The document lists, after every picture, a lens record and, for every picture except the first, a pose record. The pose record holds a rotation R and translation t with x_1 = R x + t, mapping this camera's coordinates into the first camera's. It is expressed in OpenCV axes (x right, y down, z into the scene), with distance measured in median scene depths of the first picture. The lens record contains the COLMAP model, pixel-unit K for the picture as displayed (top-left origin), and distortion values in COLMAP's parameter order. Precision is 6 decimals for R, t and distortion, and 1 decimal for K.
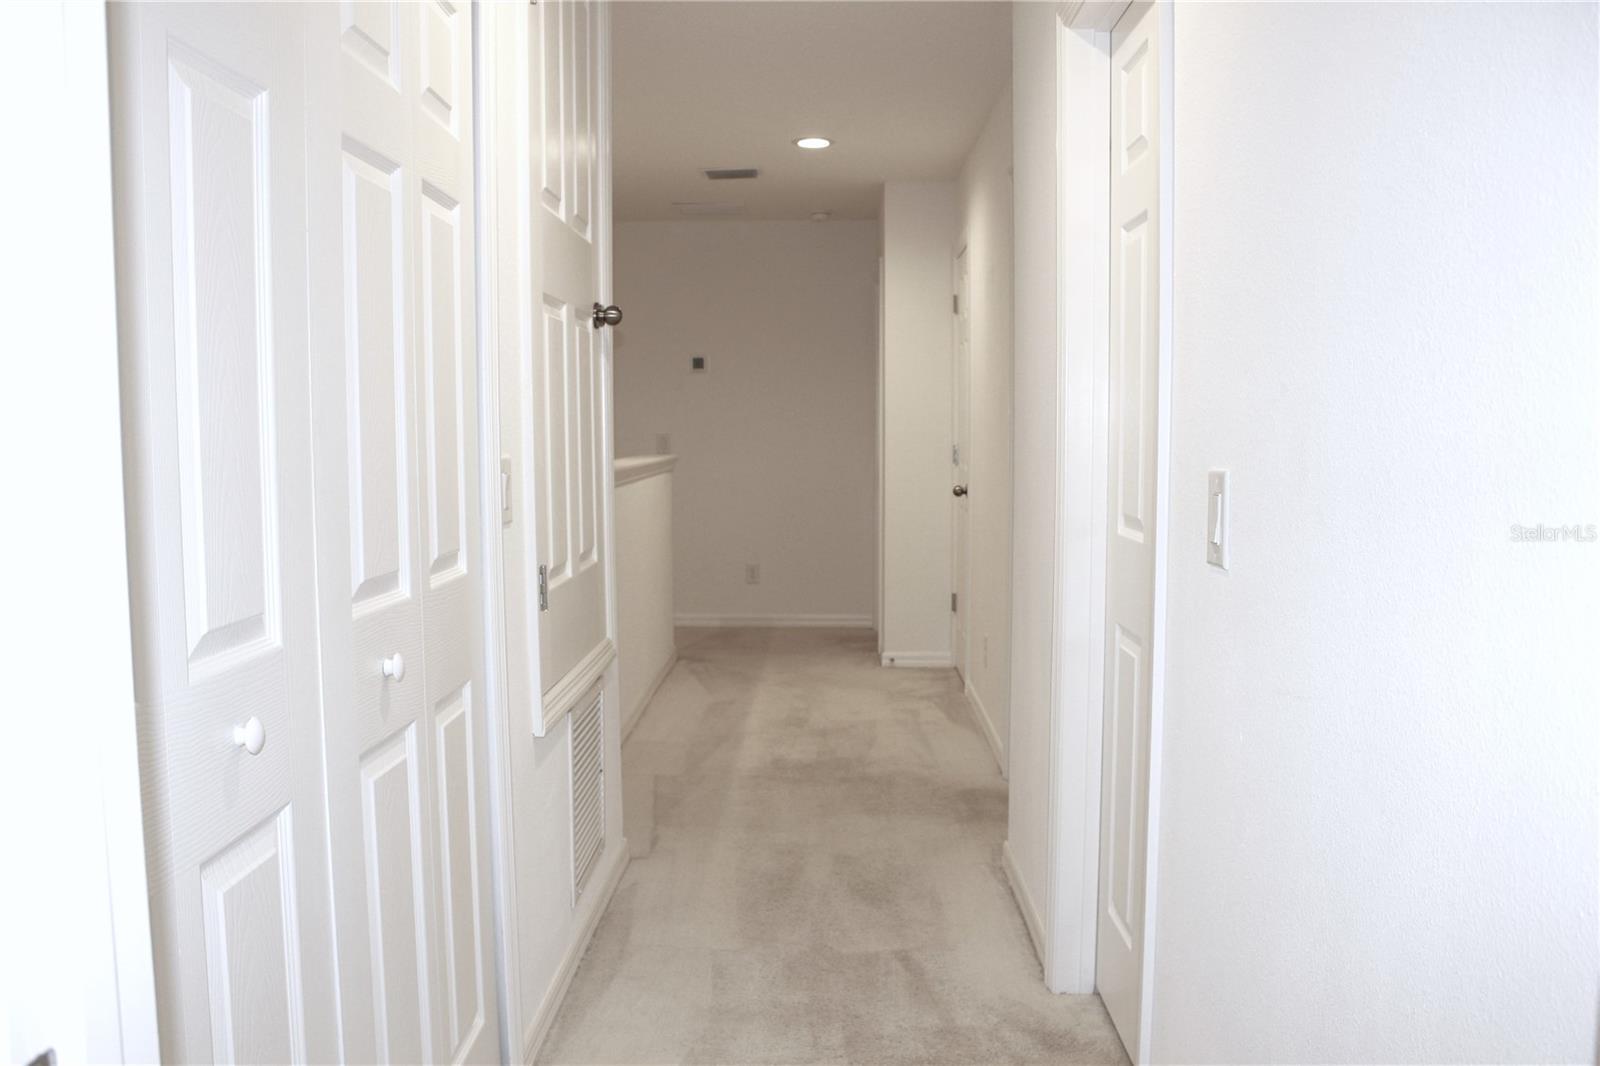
lens RADIAL K [[1340.6, 0, 804.1], [0, 1340.6, 551.2], [0, 0, 1]] dist [-0.165612, 0.156663]
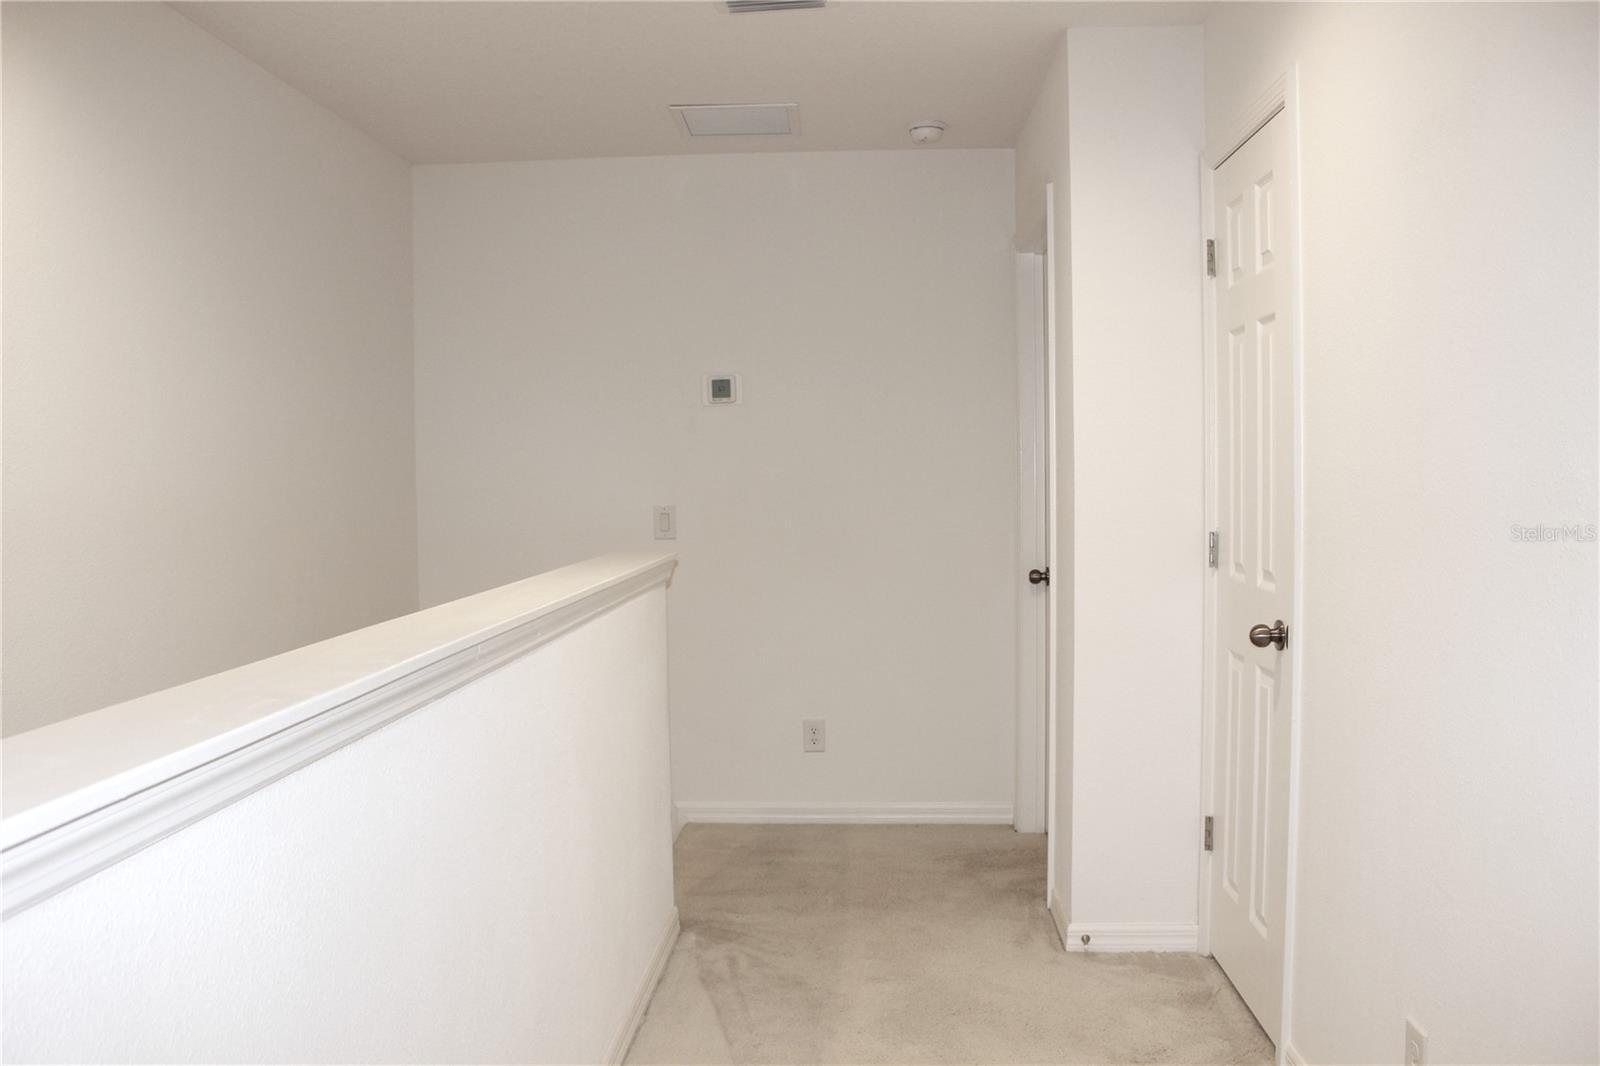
lens RADIAL K [[1340.6, 0, 804.1], [0, 1340.6, 551.2], [0, 0, 1]] dist [-0.165612, 0.156663]
pose [[0.999356, -0.008744, -0.034805, -0.025343], [0.007418, 0.999248, -0.038060, -0.051746], [0.035112, 0.037777, 0.998669, 0.465725]]
